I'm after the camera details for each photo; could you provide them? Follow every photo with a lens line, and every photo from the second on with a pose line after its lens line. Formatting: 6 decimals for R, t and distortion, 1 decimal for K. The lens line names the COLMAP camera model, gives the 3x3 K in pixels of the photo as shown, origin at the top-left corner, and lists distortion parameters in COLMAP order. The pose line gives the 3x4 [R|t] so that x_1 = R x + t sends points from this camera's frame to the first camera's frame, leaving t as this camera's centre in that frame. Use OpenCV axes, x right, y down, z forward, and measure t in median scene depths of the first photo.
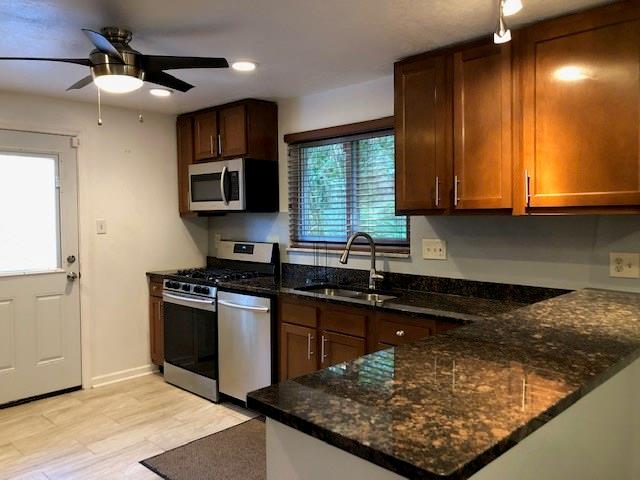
lens RADIAL K [[525.9, 0, 320.6], [0, 525.9, 239.9], [0, 0, 1]] dist [0.026673, -0.025300]
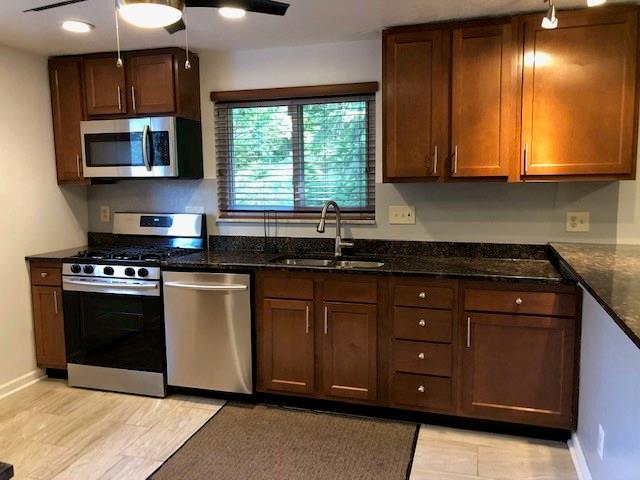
lens RADIAL K [[525.9, 0, 320.9], [0, 525.9, 239.6], [0, 0, 1]] dist [0.026673, -0.025300]
pose [[0.884016, -0.055712, 0.464124, -0.379359], [0.025320, 0.997122, 0.071463, -0.010718], [-0.466770, -0.051422, 0.882883, 0.124268]]
